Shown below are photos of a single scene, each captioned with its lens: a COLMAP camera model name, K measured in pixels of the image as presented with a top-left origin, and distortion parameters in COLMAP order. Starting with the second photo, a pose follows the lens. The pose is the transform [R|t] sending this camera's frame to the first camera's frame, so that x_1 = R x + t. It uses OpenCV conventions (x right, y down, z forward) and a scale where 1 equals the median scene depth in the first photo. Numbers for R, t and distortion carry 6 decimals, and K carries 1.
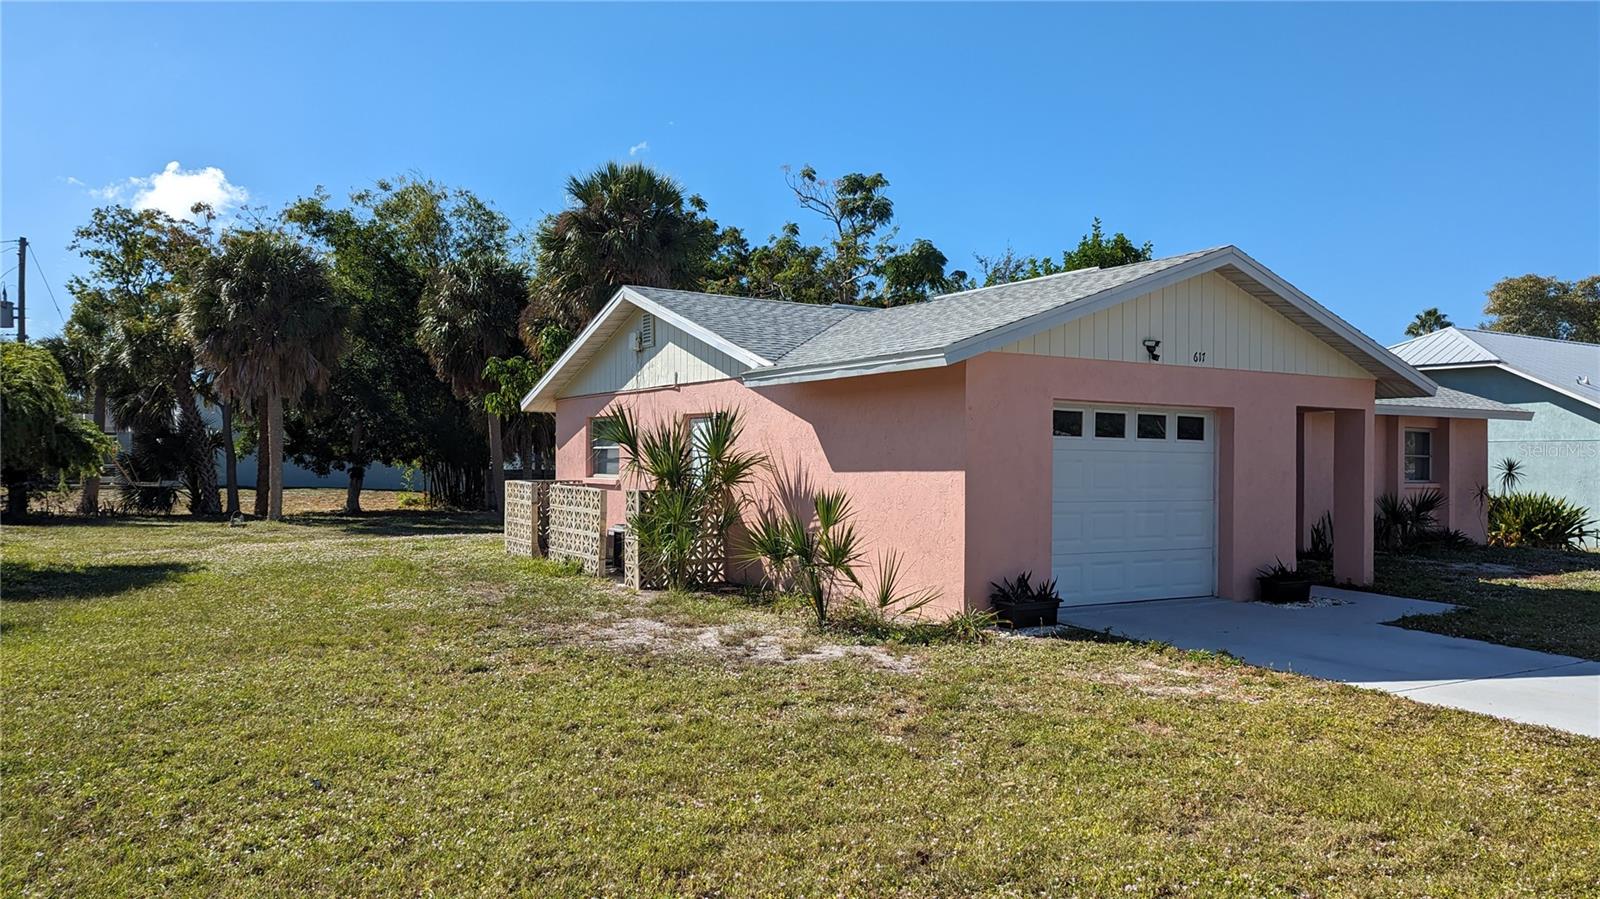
lens RADIAL K [[1137.1, 0, 810.0], [0, 1137.1, 439.2], [0, 0, 1]] dist [0.051947, -0.030461]
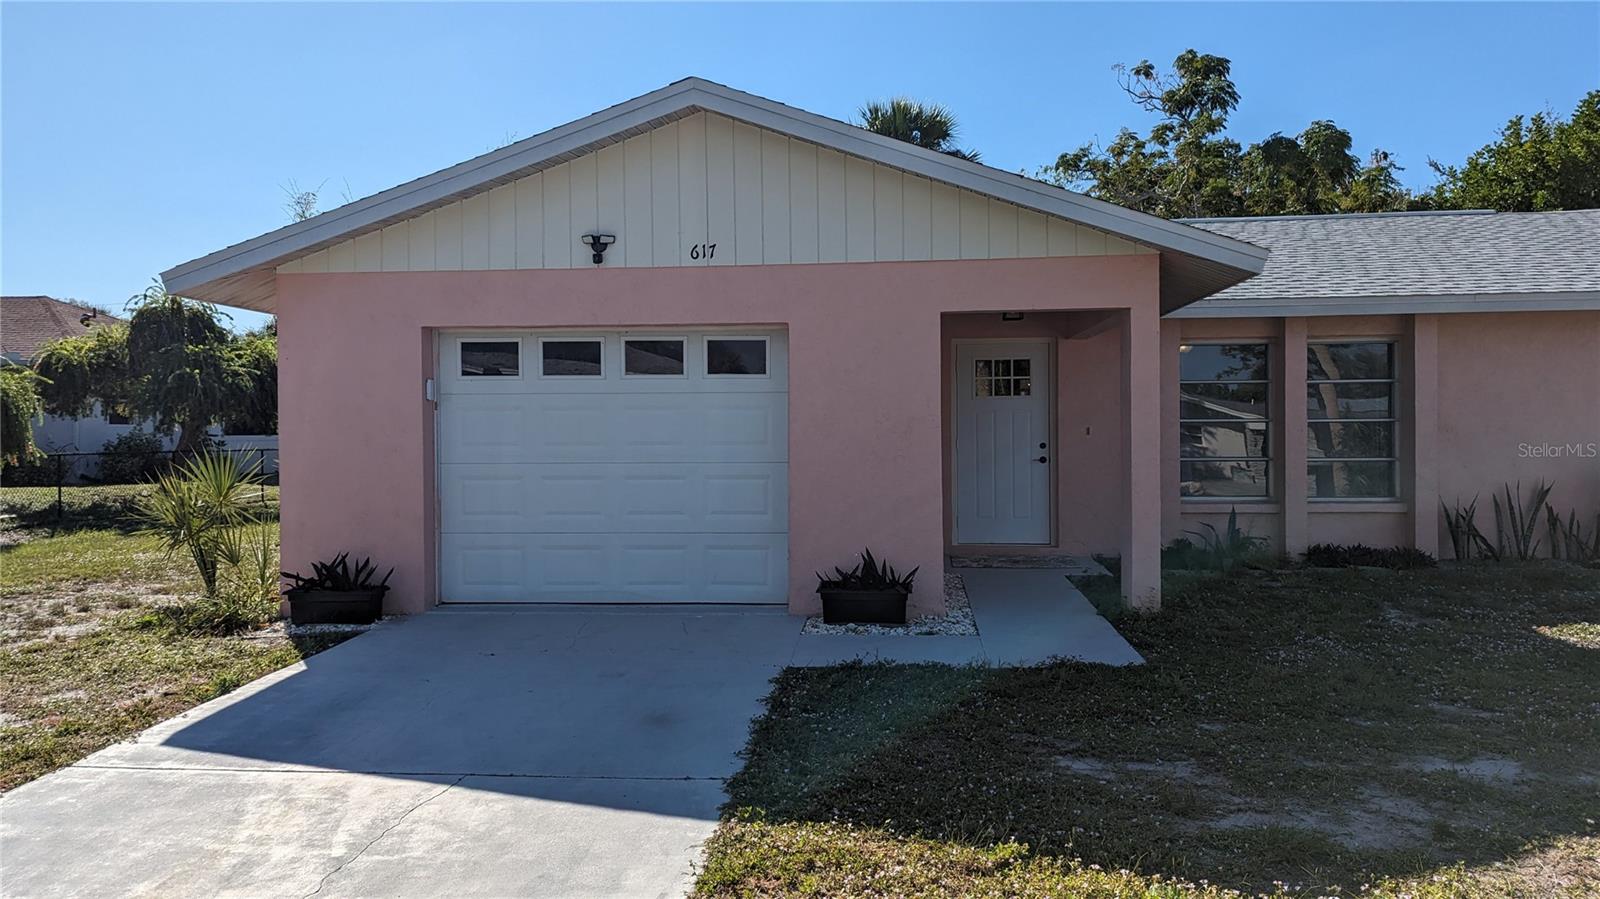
lens RADIAL K [[1137.1, 0, 810.0], [0, 1137.1, 439.2], [0, 0, 1]] dist [0.051947, -0.030461]
pose [[0.812832, 0.000199, -0.582497, 0.768122], [0.018261, 0.999500, 0.025823, 0.022828], [0.582211, -0.031627, 0.812422, 0.474316]]
